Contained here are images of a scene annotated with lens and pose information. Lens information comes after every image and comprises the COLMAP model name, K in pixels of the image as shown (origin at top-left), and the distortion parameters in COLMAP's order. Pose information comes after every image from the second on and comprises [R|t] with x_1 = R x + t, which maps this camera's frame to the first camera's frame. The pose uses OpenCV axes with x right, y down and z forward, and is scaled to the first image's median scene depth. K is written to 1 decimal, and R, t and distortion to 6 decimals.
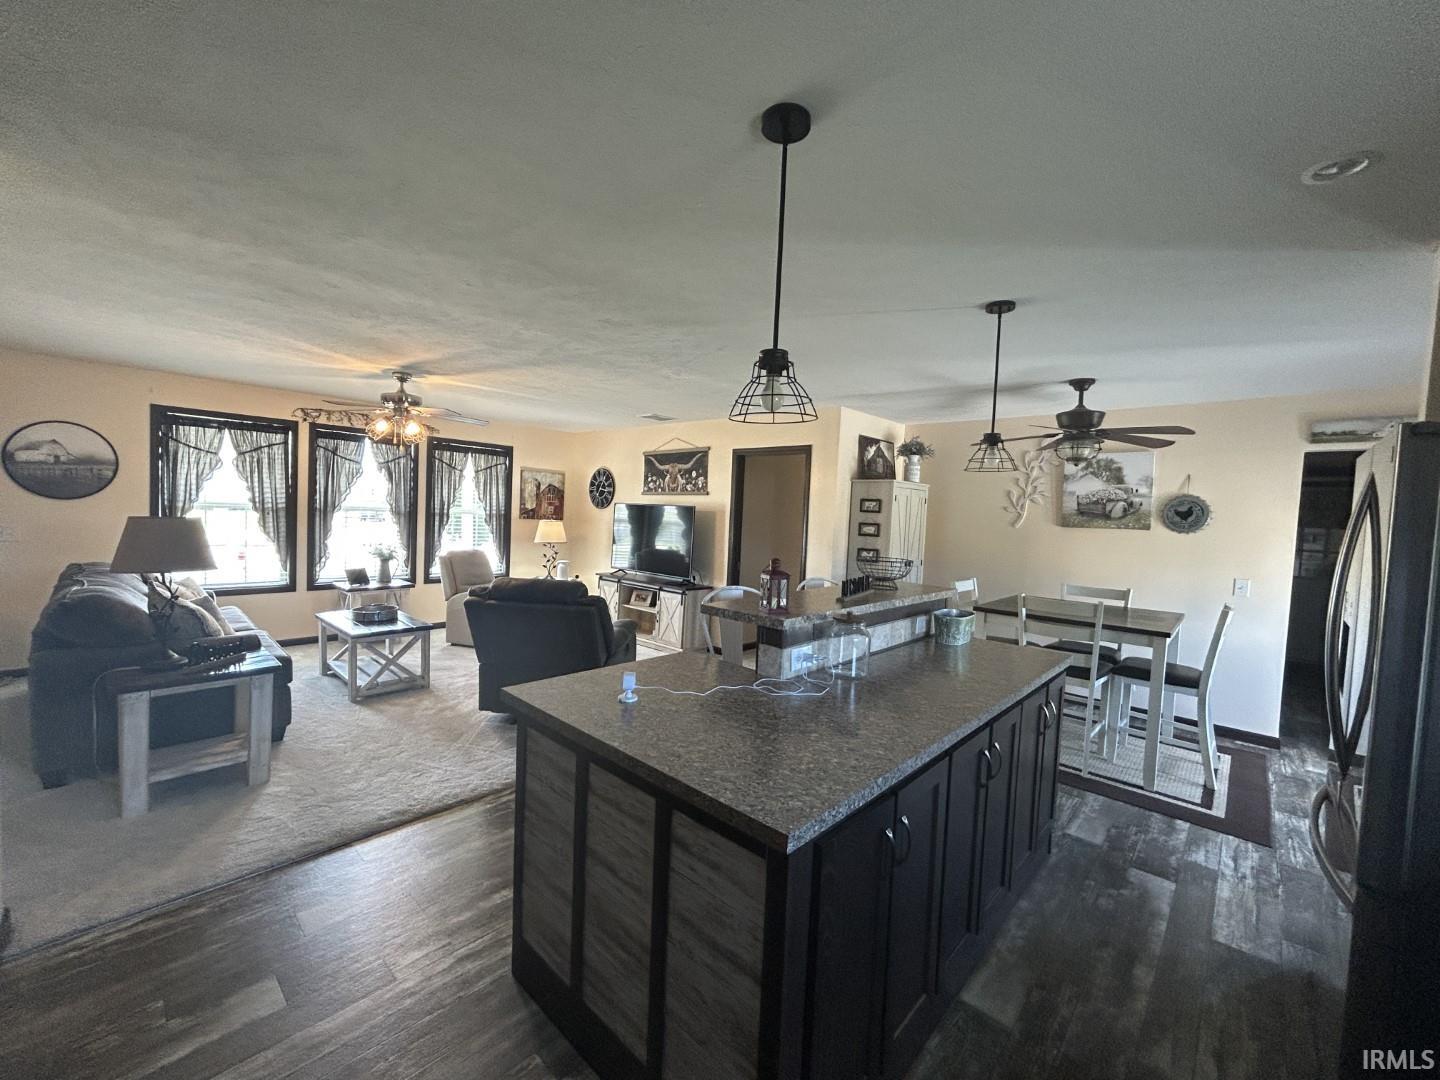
lens RADIAL K [[583.2, 0, 721.6], [0, 583.2, 540.4], [0, 0, 1]] dist [-0.001127, 0.000788]
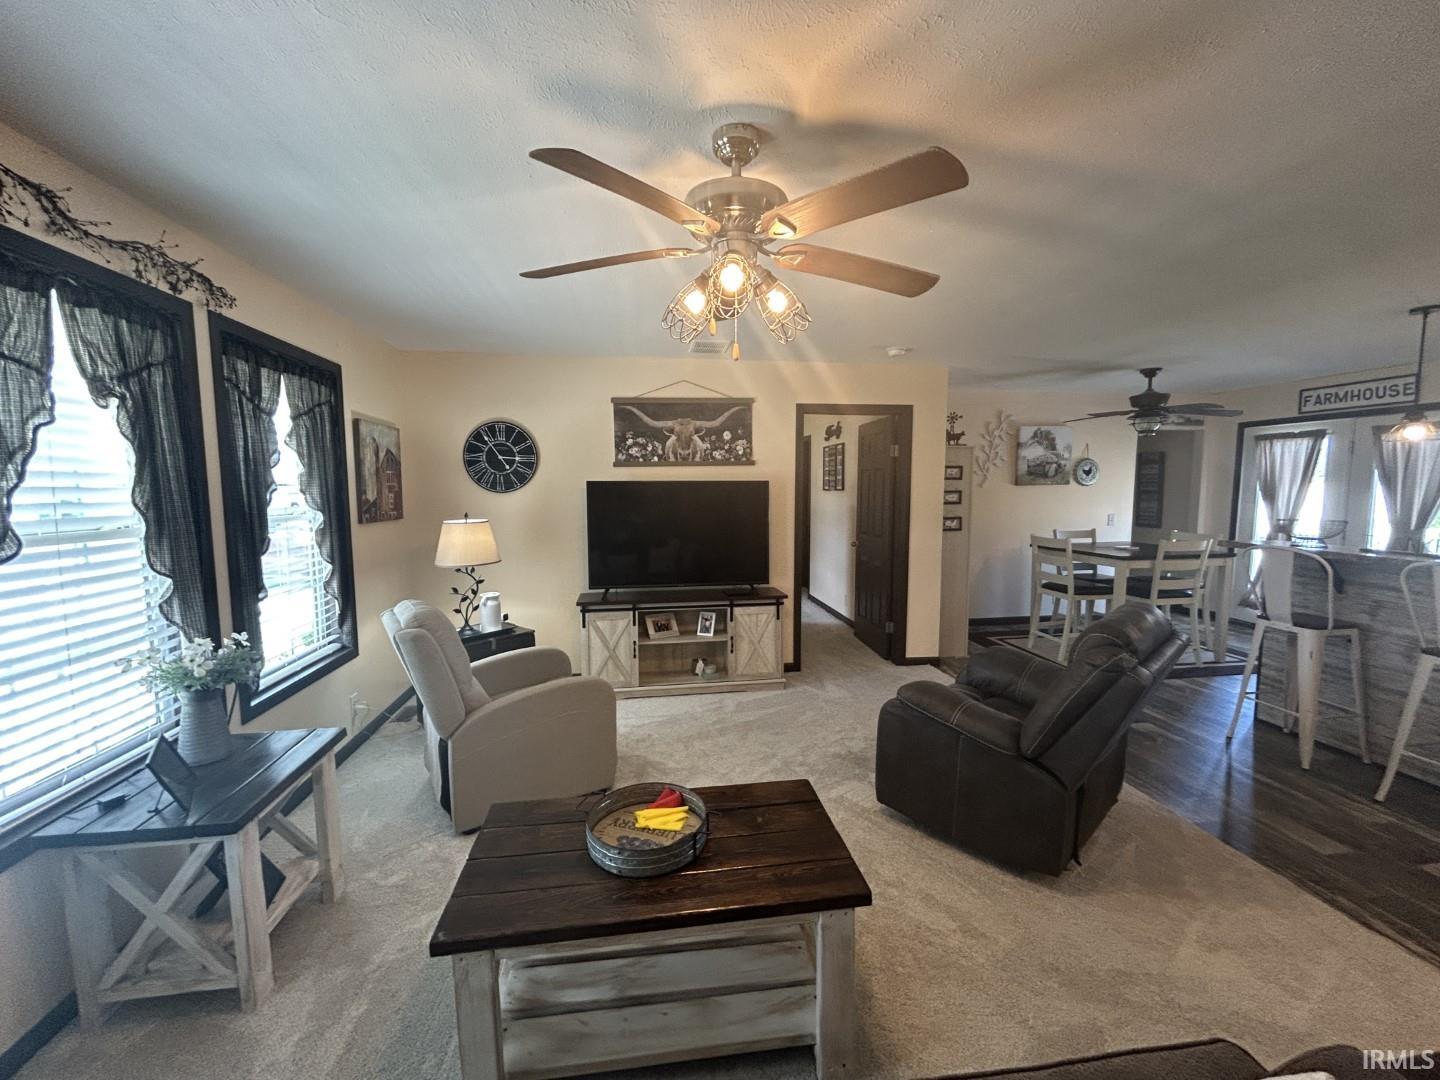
lens RADIAL K [[583.2, 0, 716.6], [0, 583.2, 542.0], [0, 0, 1]] dist [-0.001127, 0.000788]
pose [[0.631408, -0.120620, 0.766012, -0.705587], [0.072310, 0.992683, 0.096708, -0.063297], [-0.772072, -0.005672, 0.635510, 0.644846]]
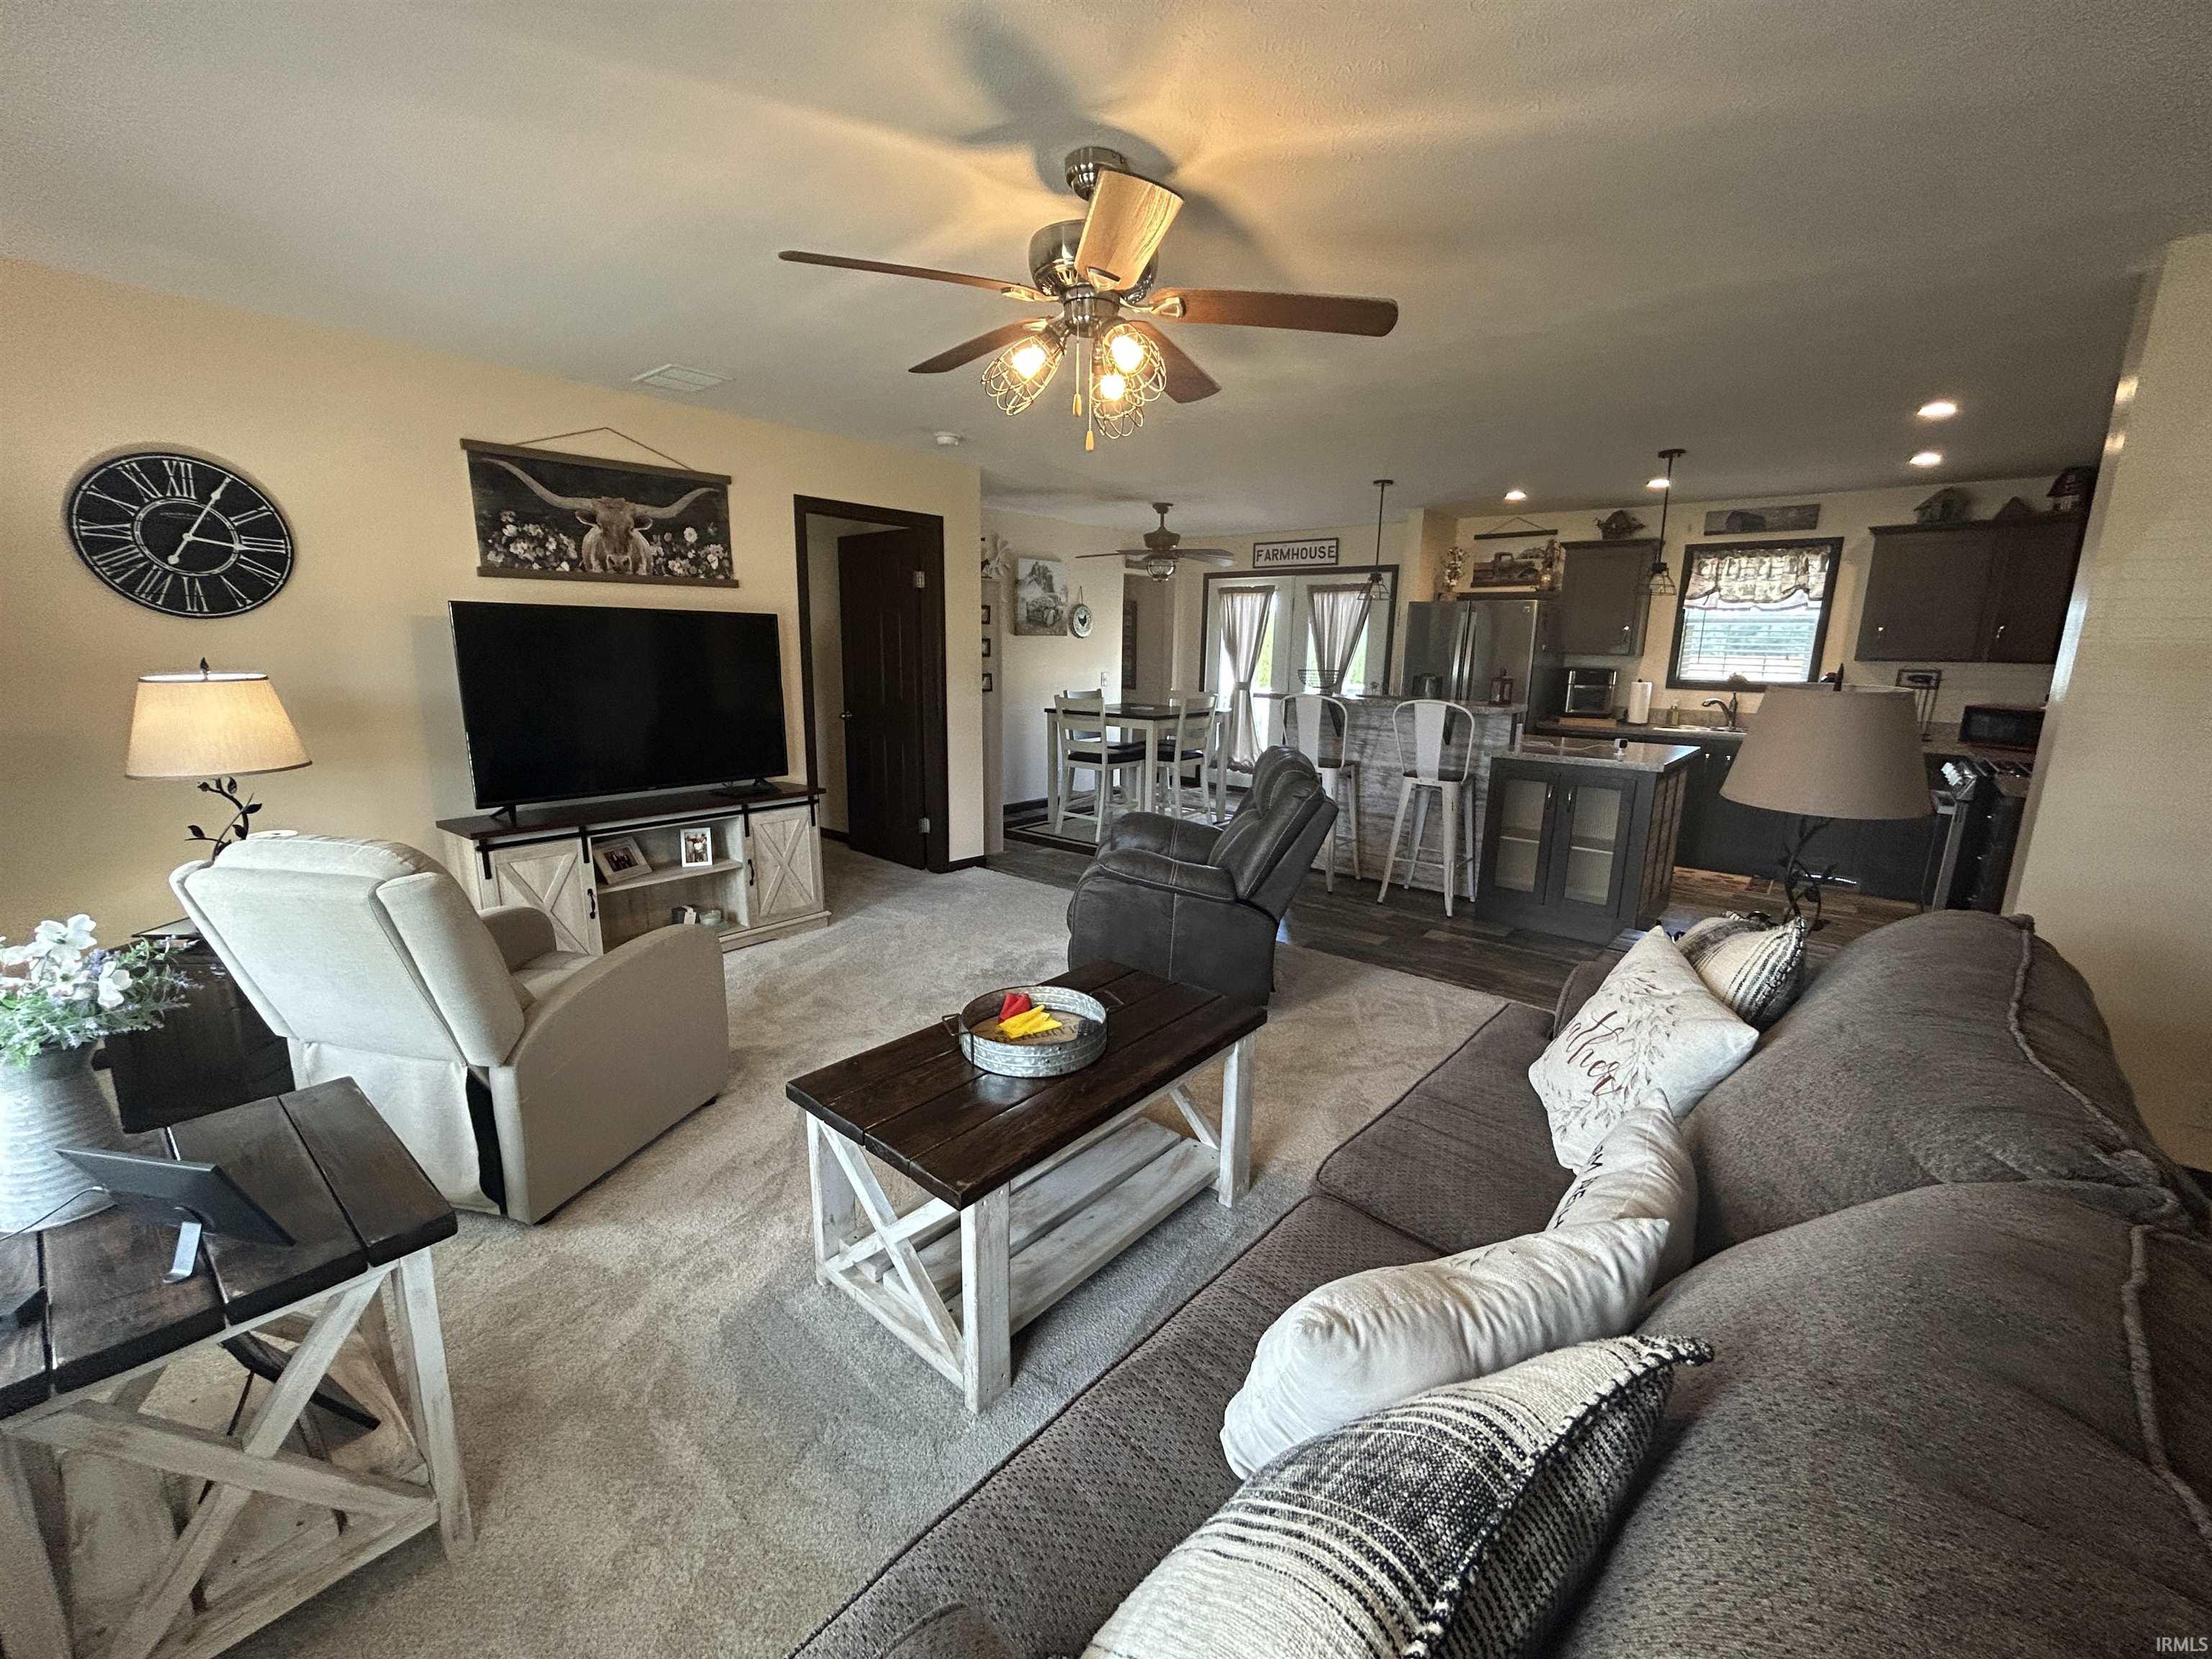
lens RADIAL K [[895.9, 0, 1104.1], [0, 895.9, 833.9], [0, 0, 1]] dist [-0.001127, 0.000788]
pose [[-0.045855, -0.248960, 0.967428, -0.862353], [0.033545, 0.967516, 0.250573, -0.065332], [-0.998385, 0.043943, -0.036014, 0.843151]]
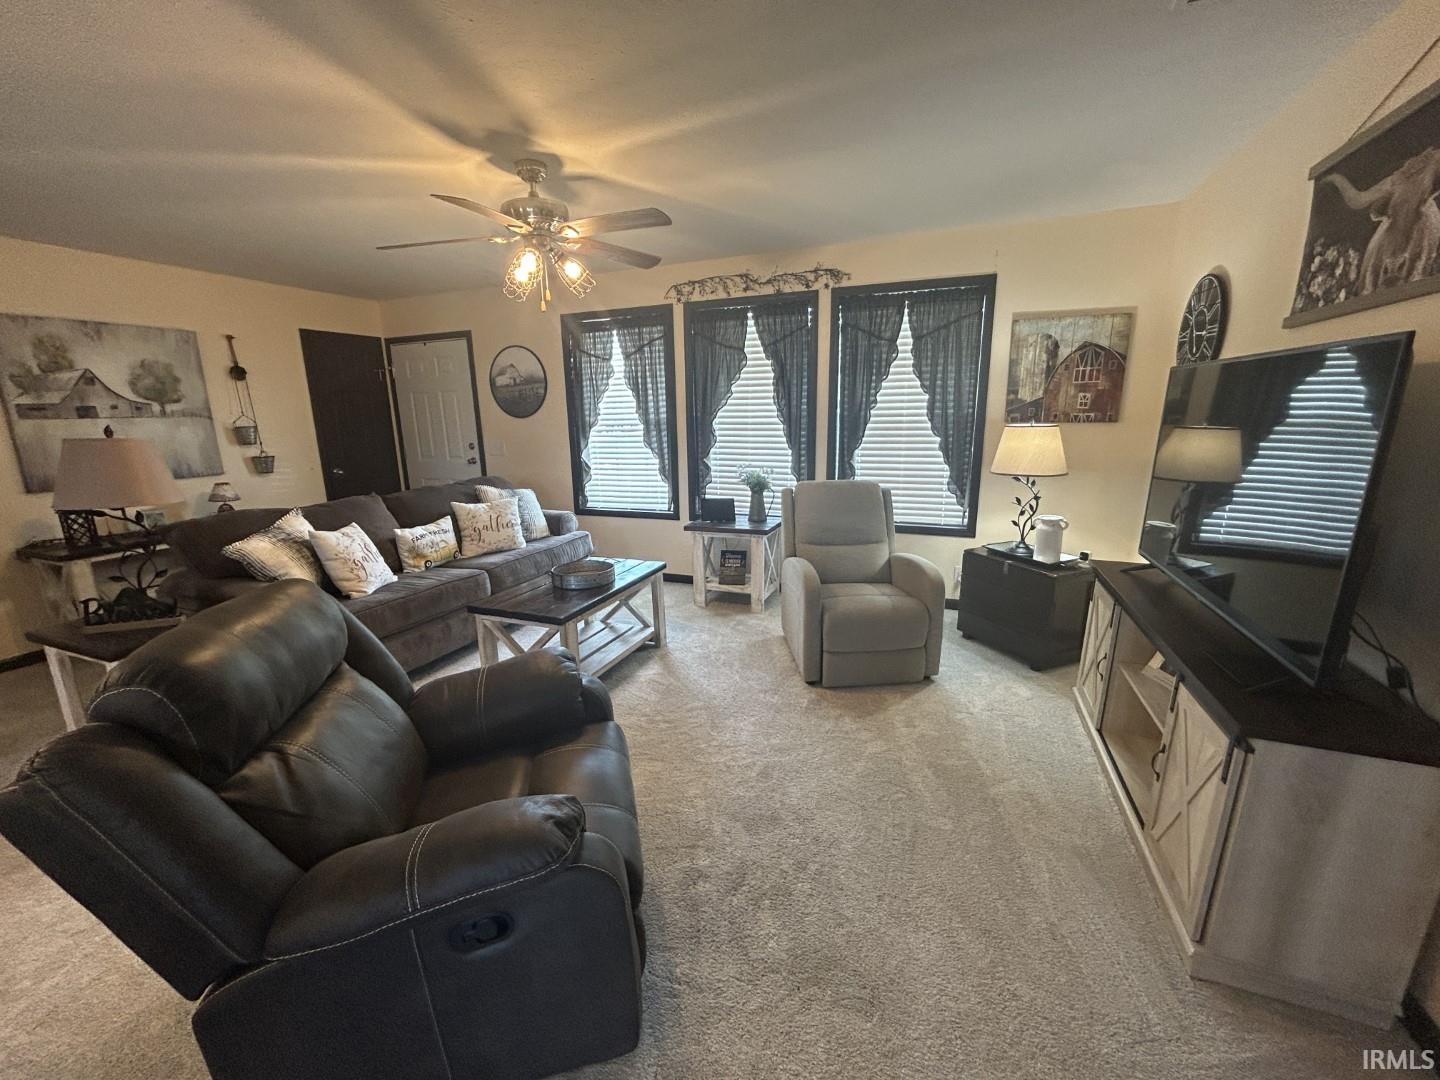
lens RADIAL K [[583.2, 0, 719.8], [0, 583.2, 541.2], [0, 0, 1]] dist [-0.001127, 0.000788]
pose [[0.357459, 0.158927, -0.920307, 0.063826], [-0.011149, 0.986071, 0.165953, -0.022438], [0.933862, -0.049061, 0.354251, 0.785075]]
